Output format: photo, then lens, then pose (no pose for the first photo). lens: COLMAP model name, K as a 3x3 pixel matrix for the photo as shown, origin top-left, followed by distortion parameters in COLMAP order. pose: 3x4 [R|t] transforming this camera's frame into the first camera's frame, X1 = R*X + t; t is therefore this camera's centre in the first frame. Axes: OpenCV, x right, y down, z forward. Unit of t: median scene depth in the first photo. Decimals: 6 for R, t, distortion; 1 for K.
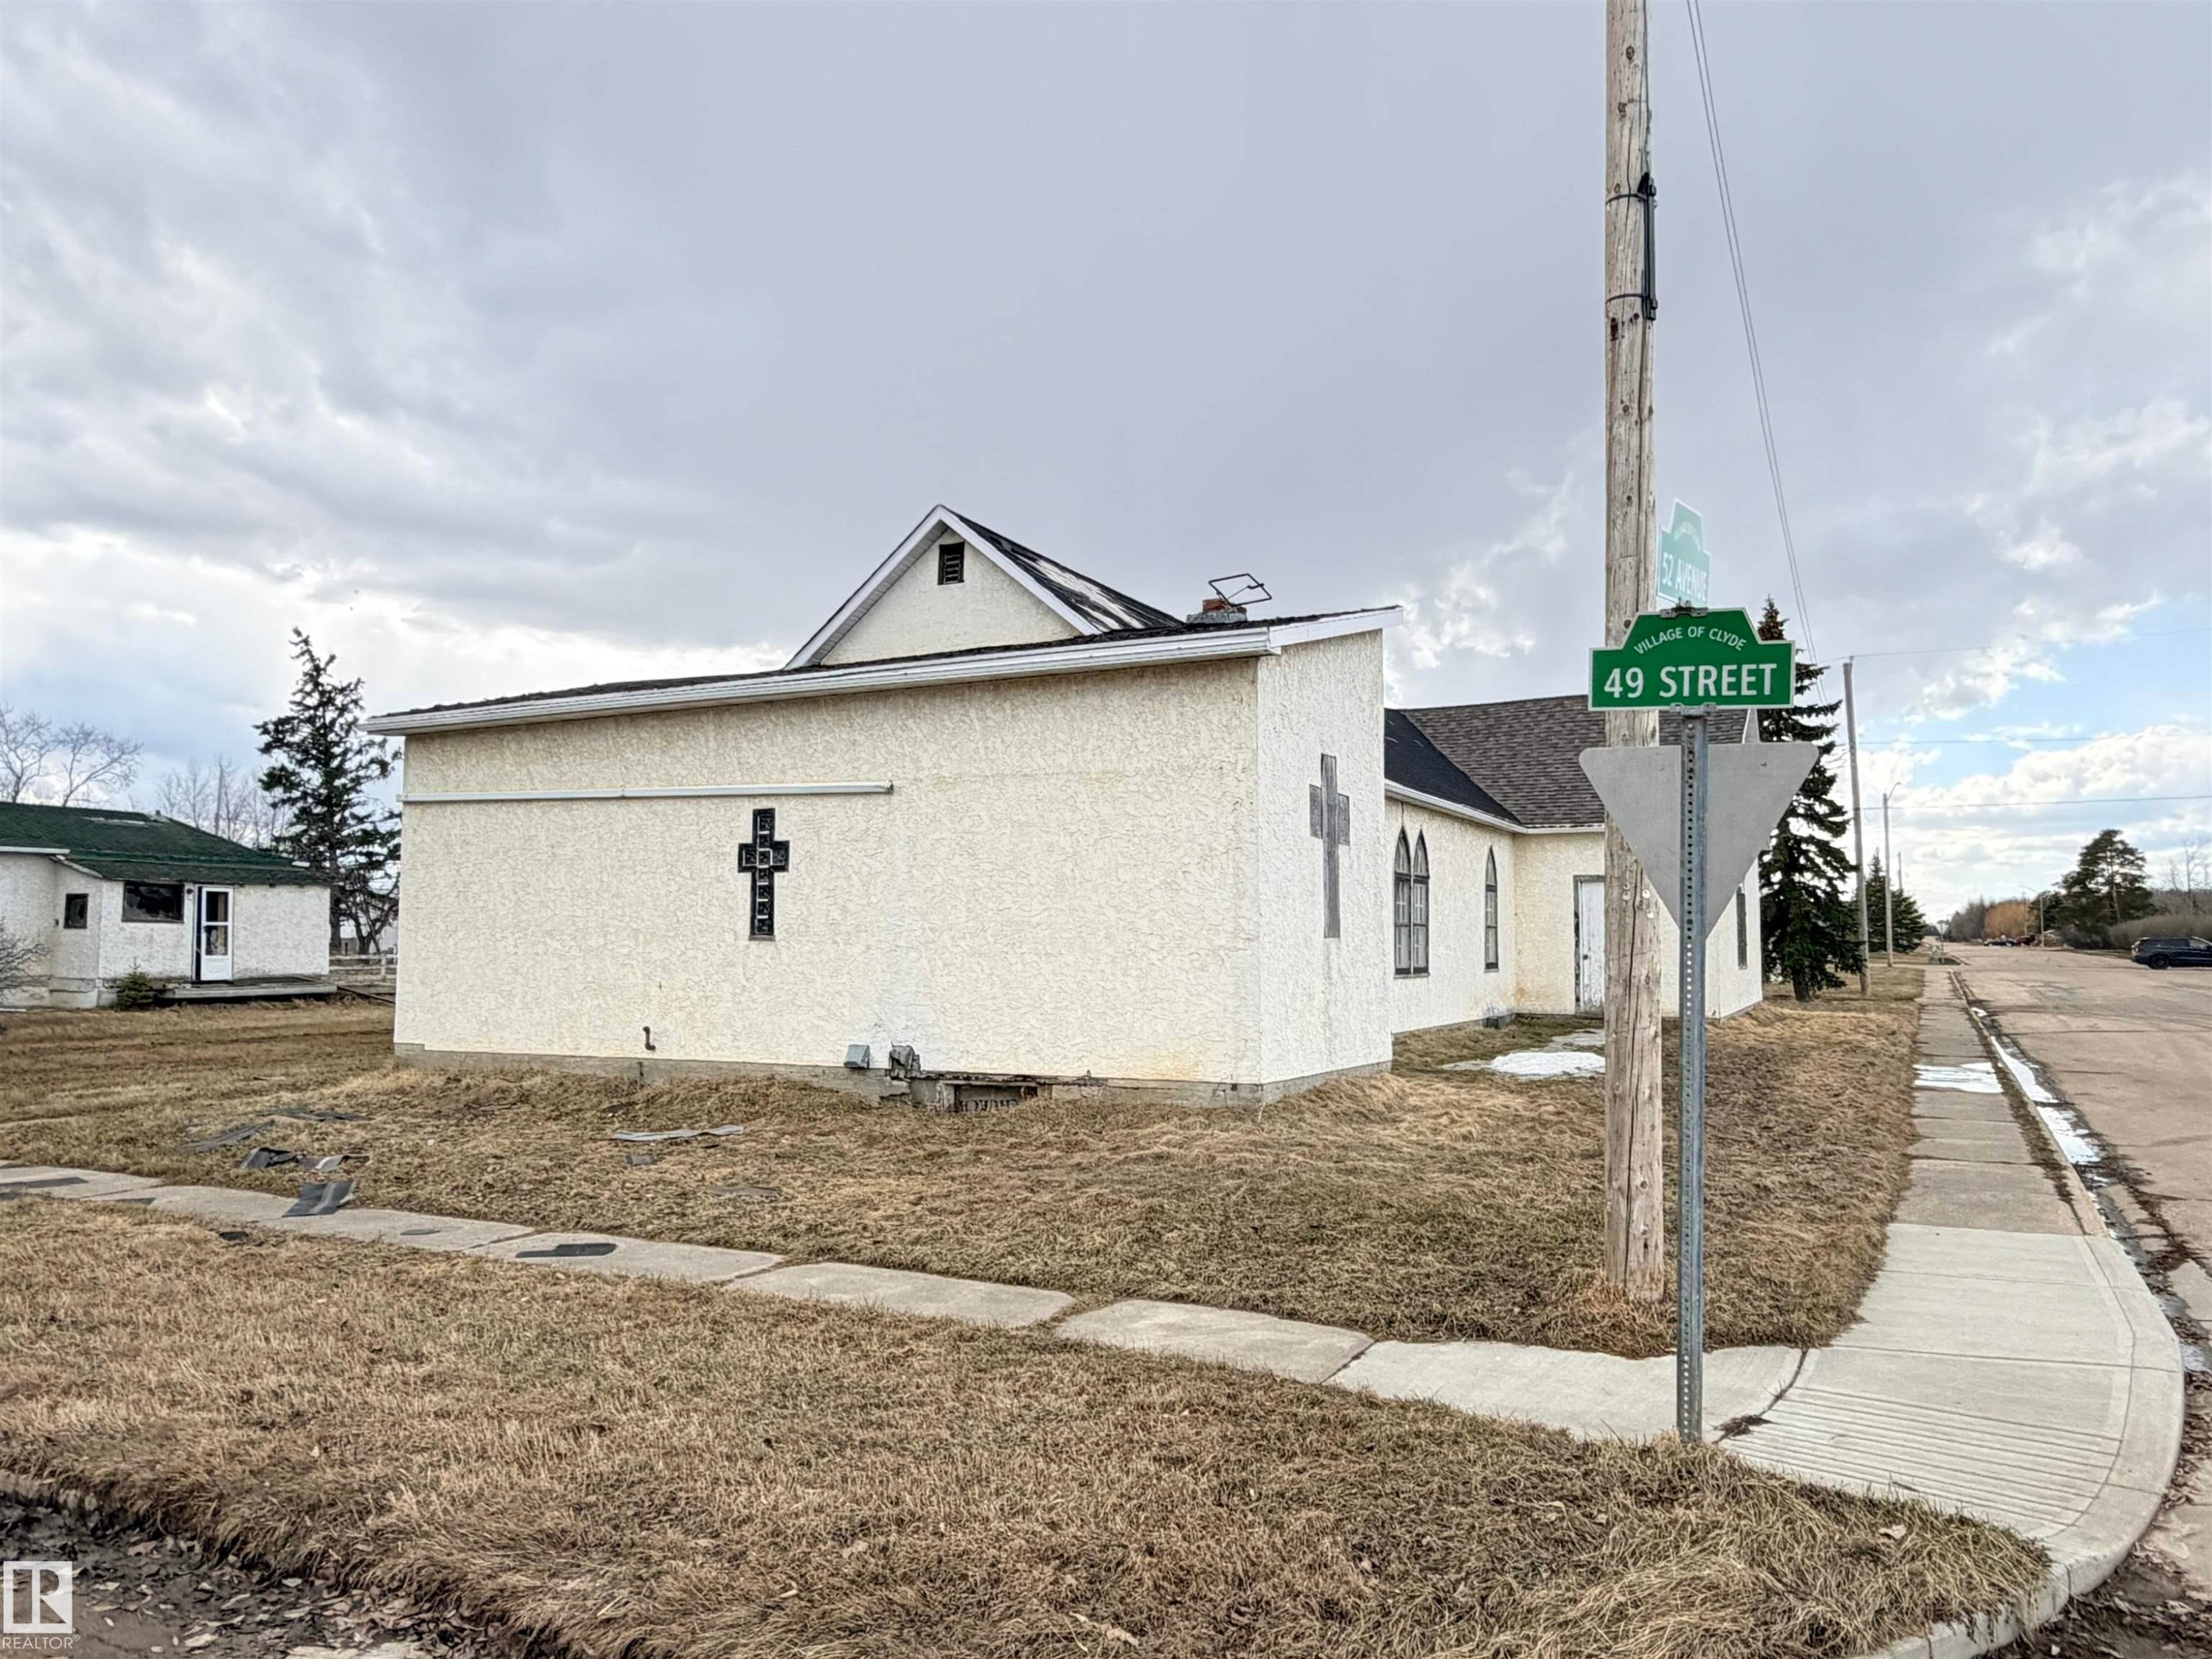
lens RADIAL K [[1397.2, 0, 1226.4], [0, 1397.2, 821.9], [0, 0, 1]] dist [-0.003276, -0.001542]
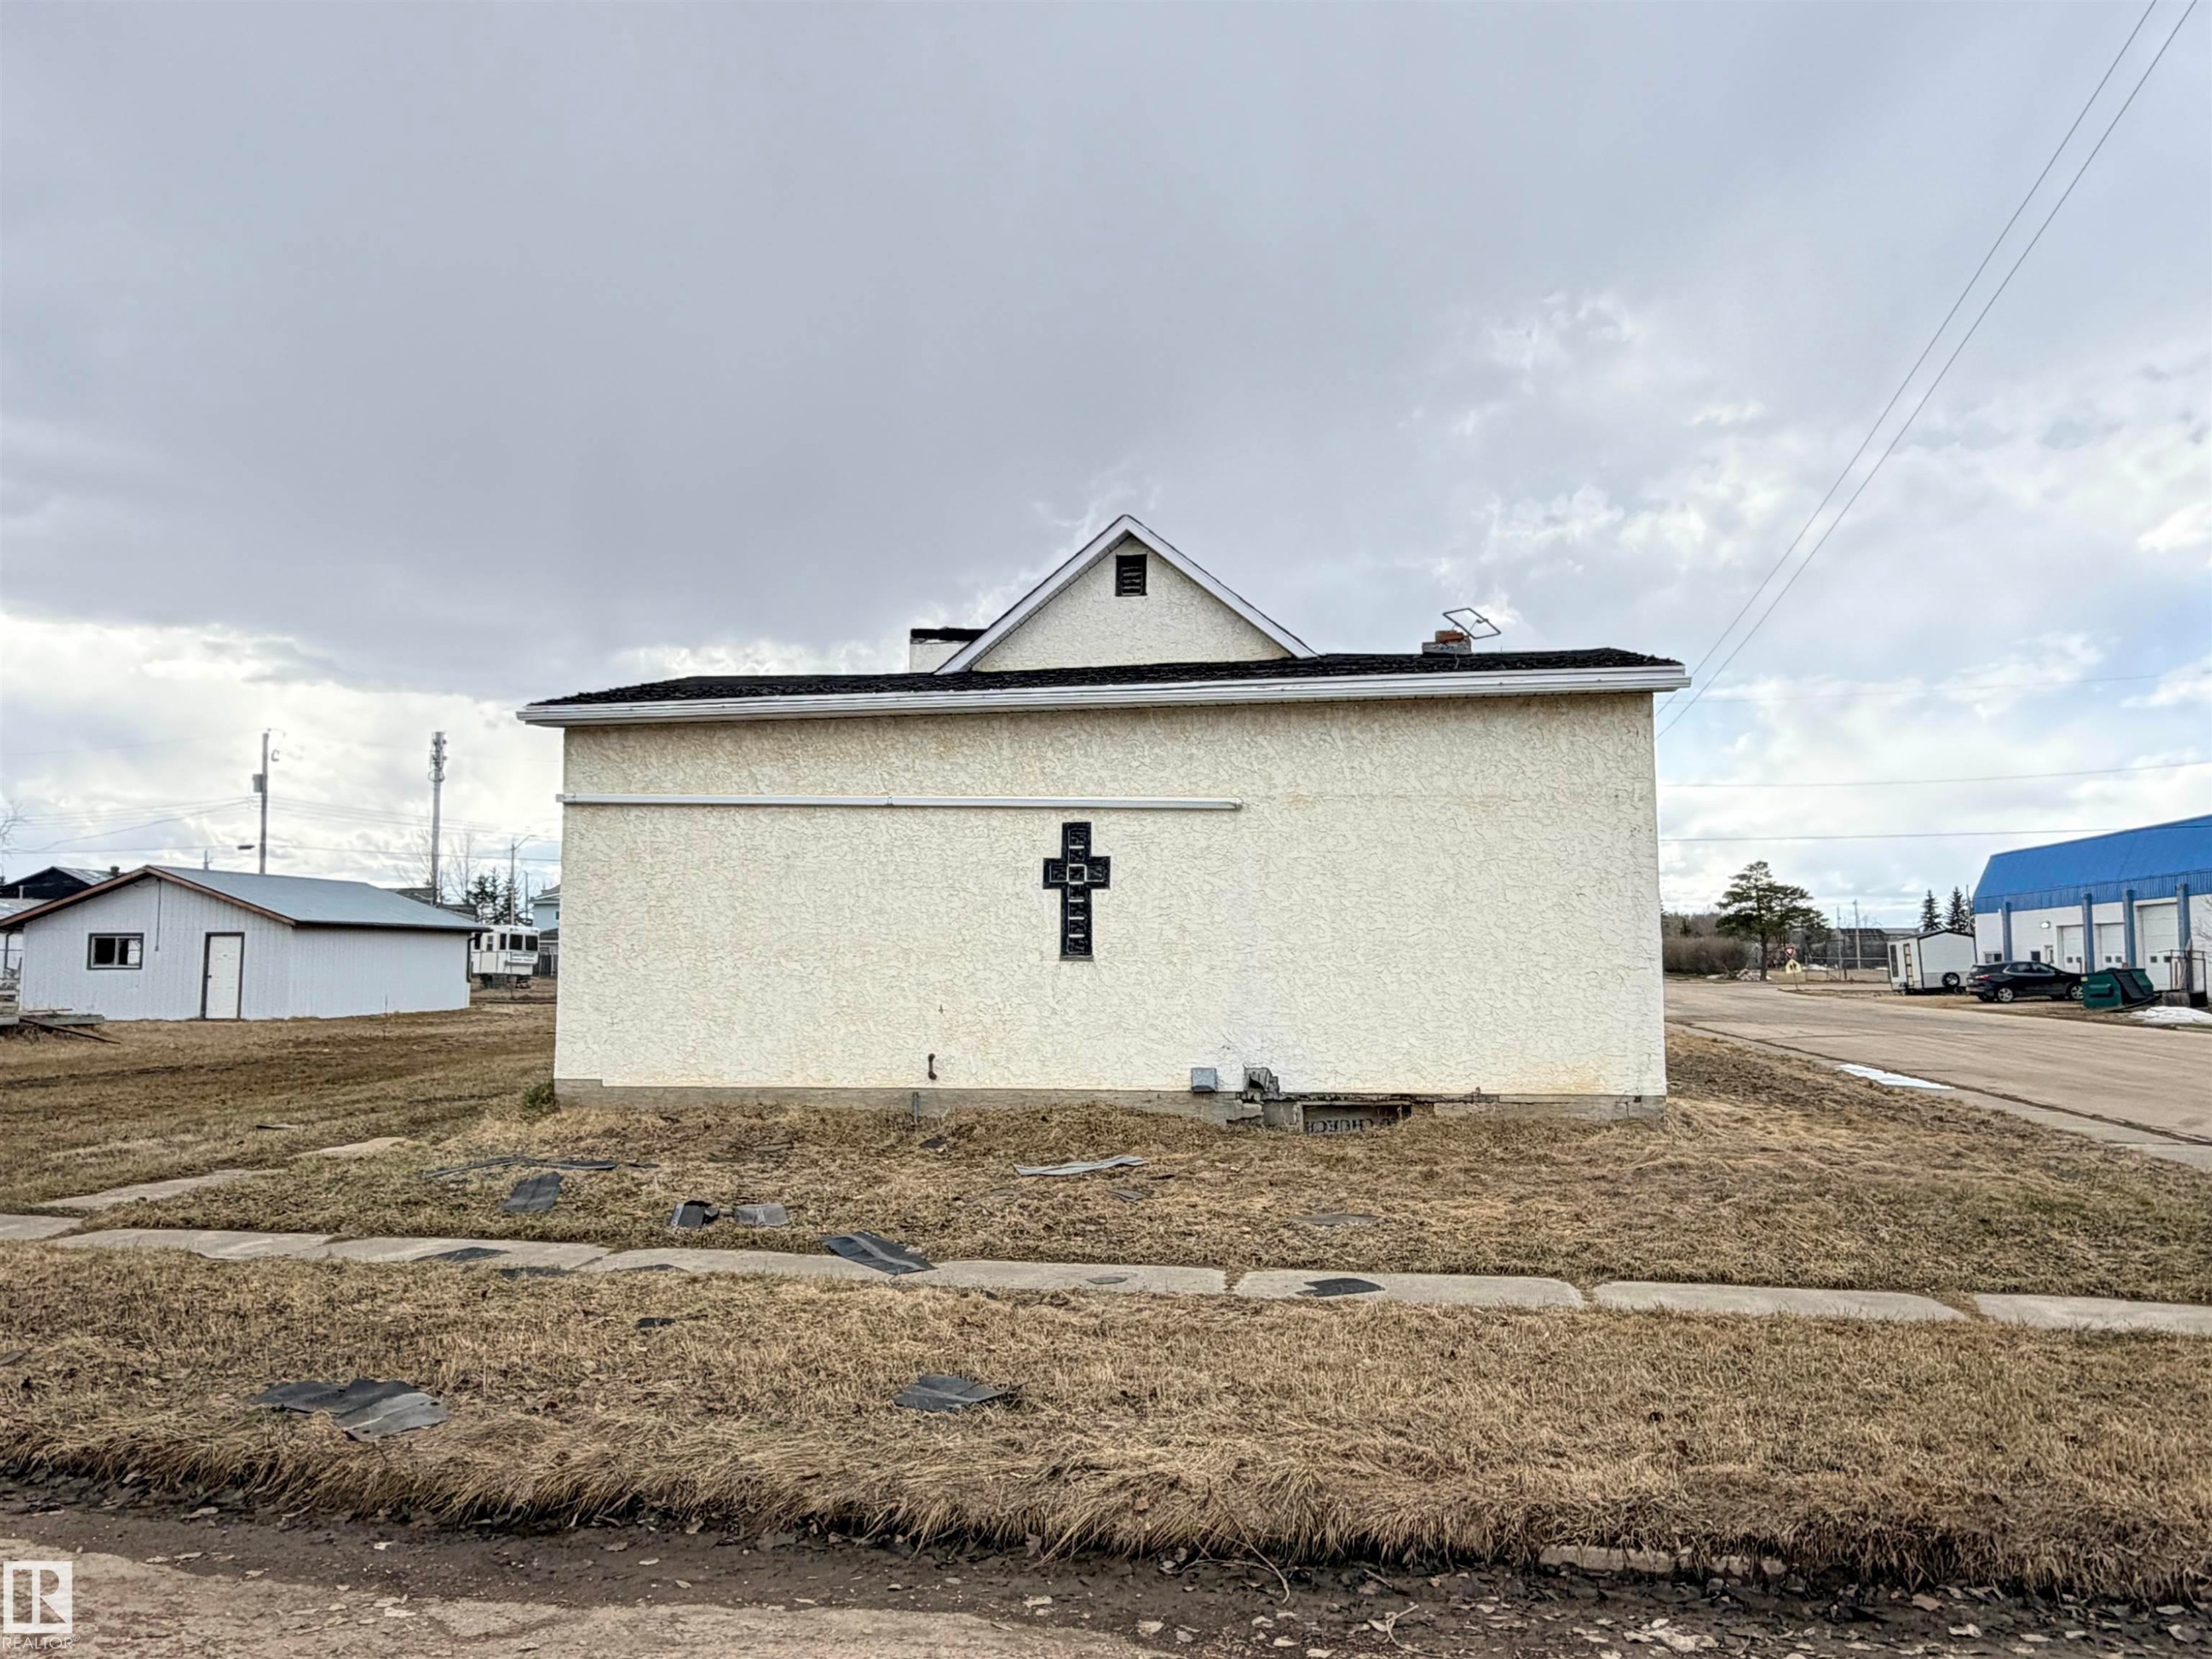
lens RADIAL K [[1402.6, 0, 1106.0], [0, 1402.6, 829.5], [0, 0, 1]] dist [0.000039, -0.000378]
pose [[0.964379, 0.024114, 0.263424, -0.567533], [-0.021294, 0.999681, -0.013556, 0.008038], [-0.263667, 0.007464, 0.964585, 0.071793]]
